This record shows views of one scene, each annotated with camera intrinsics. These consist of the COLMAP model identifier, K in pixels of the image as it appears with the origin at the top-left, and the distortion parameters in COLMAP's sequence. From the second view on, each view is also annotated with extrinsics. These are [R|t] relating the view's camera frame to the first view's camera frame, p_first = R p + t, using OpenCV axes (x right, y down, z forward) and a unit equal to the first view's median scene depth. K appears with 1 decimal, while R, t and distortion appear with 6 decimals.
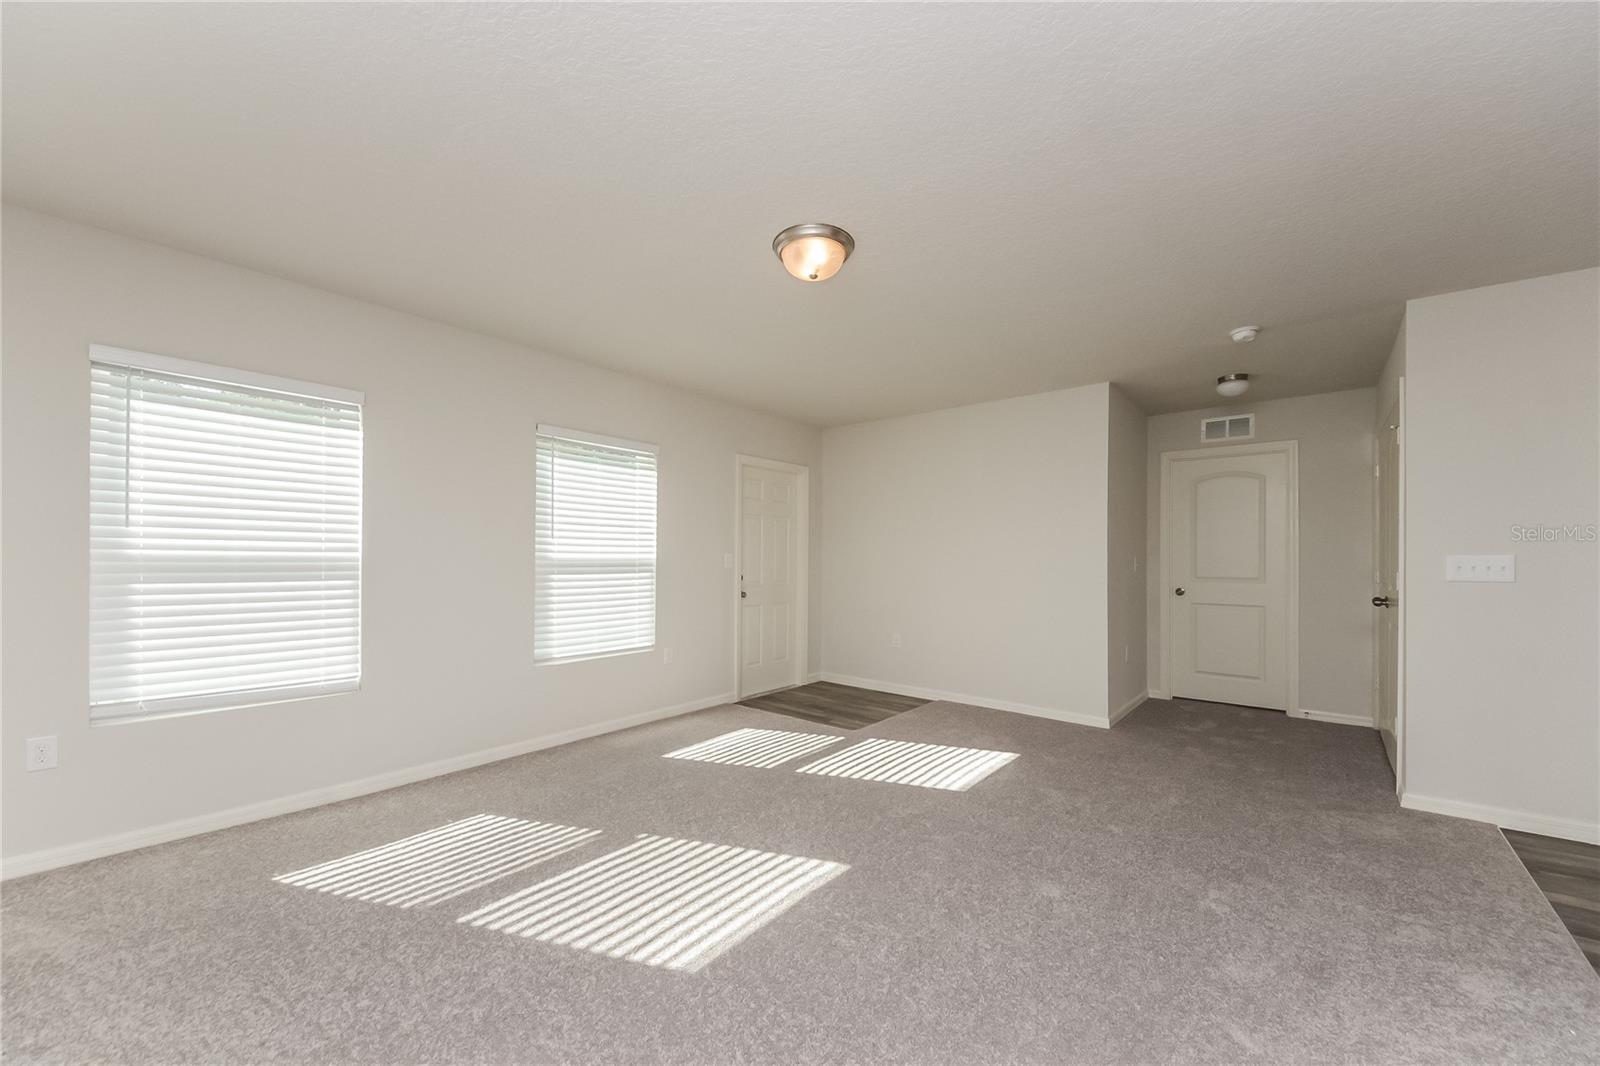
lens RADIAL K [[607.8, 0, 801.3], [0, 607.8, 554.6], [0, 0, 1]] dist [0.000030, -0.000065]
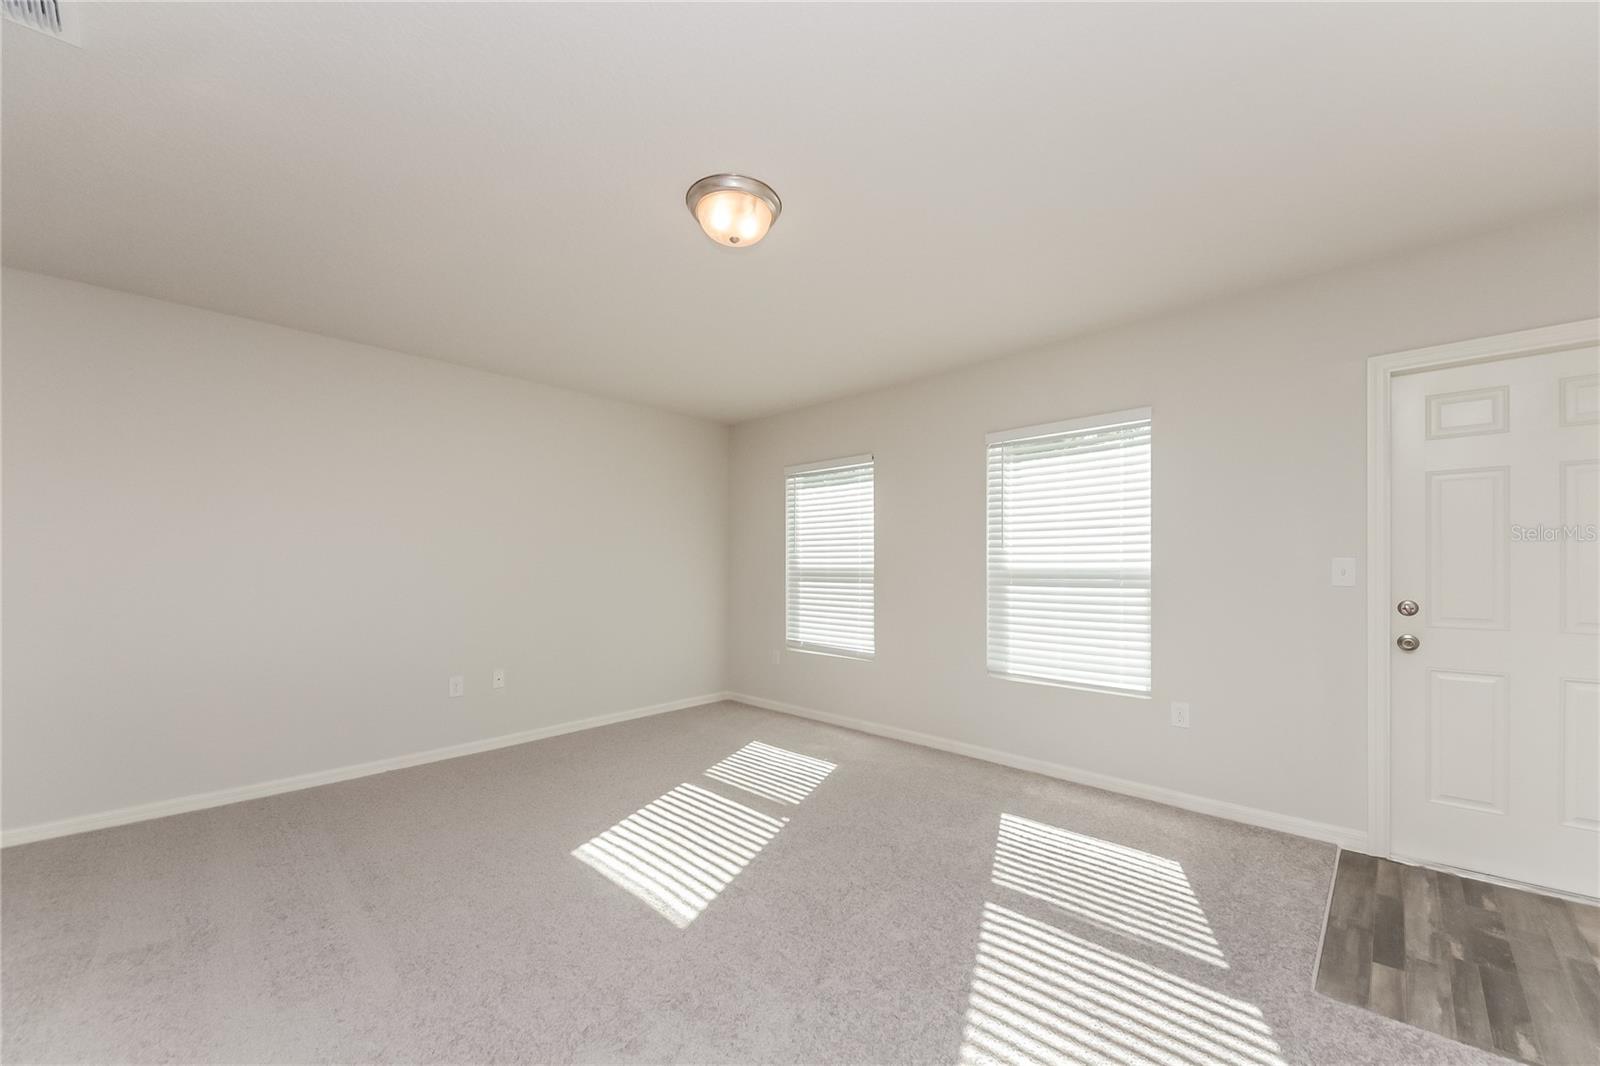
lens RADIAL K [[613.4, 0, 800.2], [0, 613.4, 564.9], [0, 0, 1]] dist [0.057984, -0.032542]
pose [[-0.079650, -0.006688, -0.996800, 0.540801], [0.007657, 0.999944, -0.007321, 0.004939], [0.996794, -0.008215, -0.079594, 0.702463]]
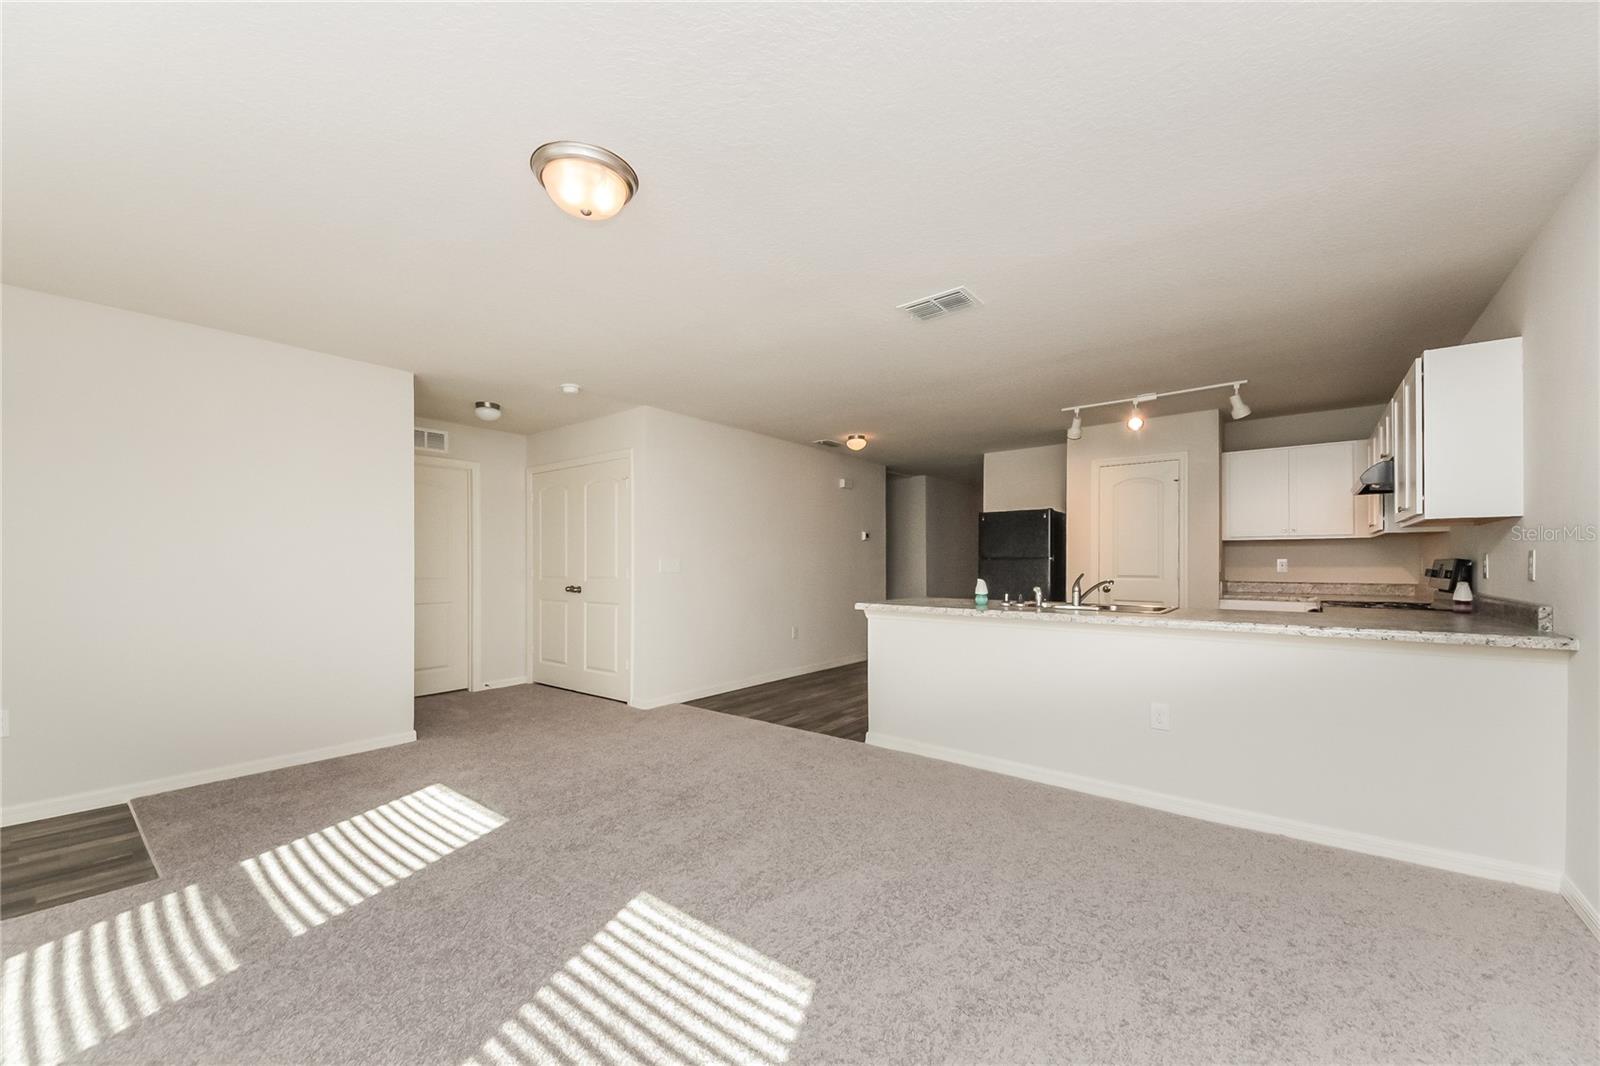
lens RADIAL K [[613.4, 0, 800.2], [0, 613.4, 564.9], [0, 0, 1]] dist [0.057984, -0.032542]
pose [[-0.020226, -0.015192, 0.999680, -0.497394], [-0.004547, 0.999876, 0.015103, -0.007338], [-0.999785, -0.004240, -0.020292, 0.433914]]
